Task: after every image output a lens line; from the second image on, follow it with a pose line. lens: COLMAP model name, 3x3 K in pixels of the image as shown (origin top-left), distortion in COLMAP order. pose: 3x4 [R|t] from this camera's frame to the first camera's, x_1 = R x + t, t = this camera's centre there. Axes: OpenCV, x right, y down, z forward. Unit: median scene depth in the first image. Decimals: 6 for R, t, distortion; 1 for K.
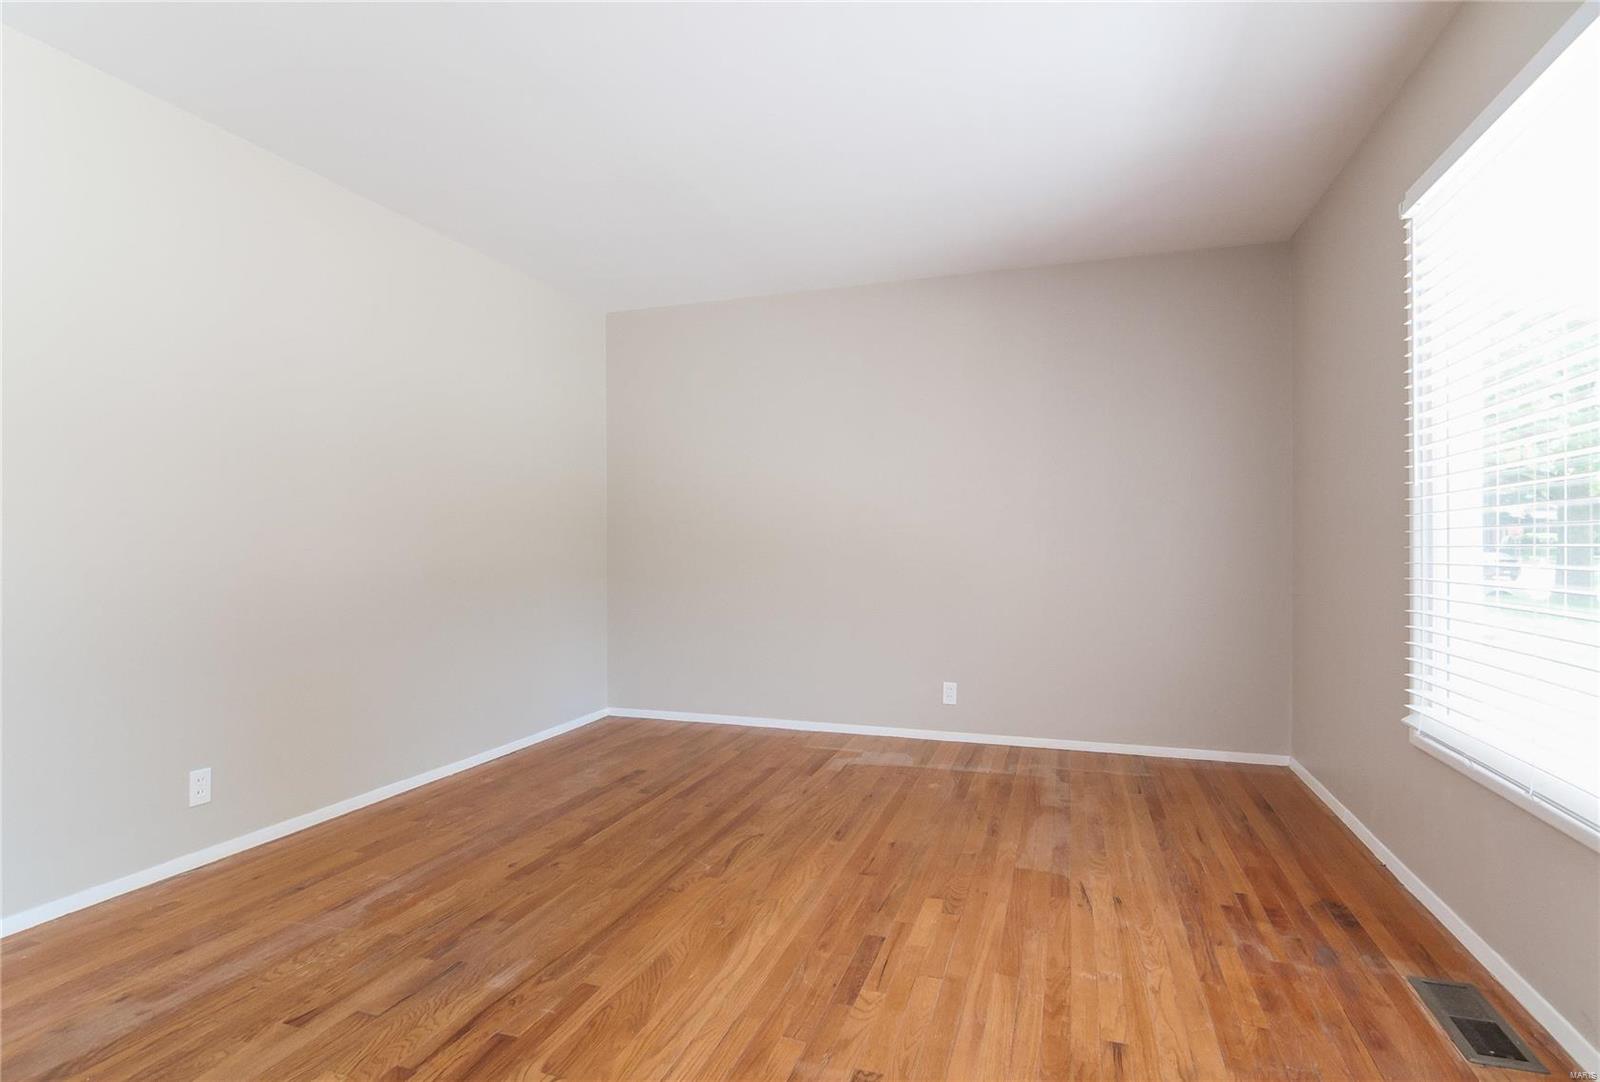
lens RADIAL K [[792.3, 0, 804.3], [0, 792.3, 533.6], [0, 0, 1]] dist [-0.004213, -0.001410]
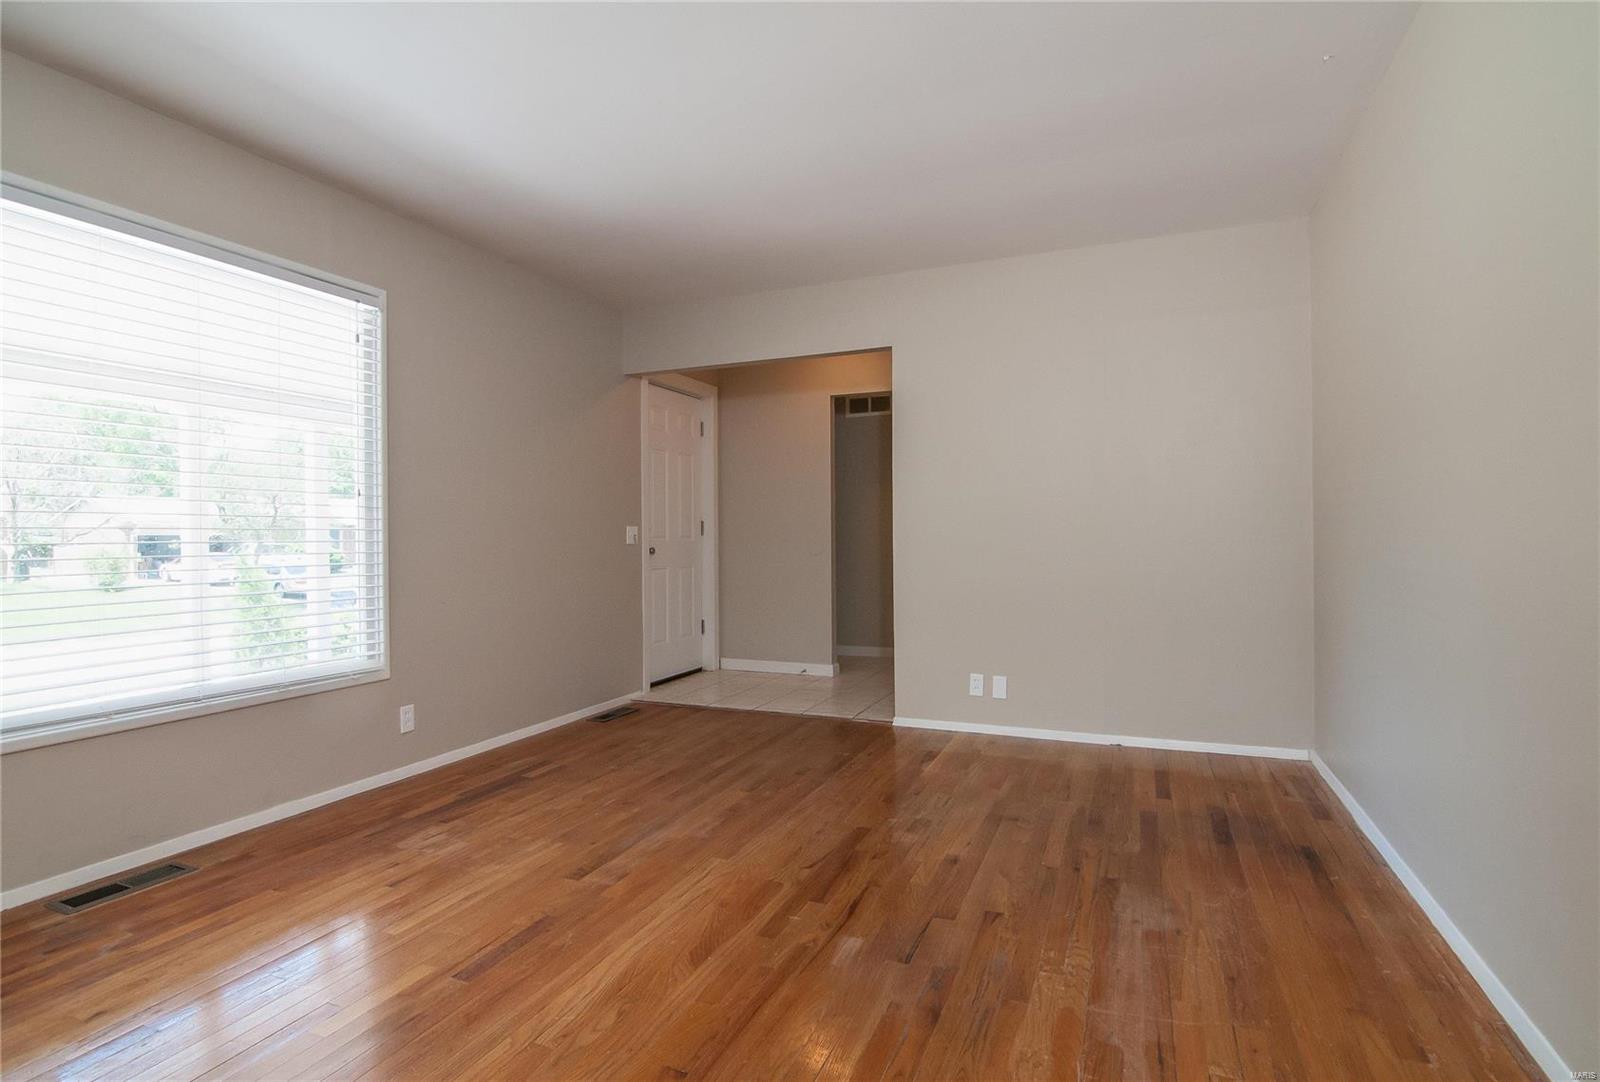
lens RADIAL K [[792.3, 0, 804.3], [0, 792.3, 533.6], [0, 0, 1]] dist [-0.004213, -0.001410]
pose [[-0.997435, 0.015871, 0.069802, -0.392349], [0.014898, 0.999785, -0.014437, 0.031310], [-0.070016, -0.013360, -0.997456, 2.006825]]
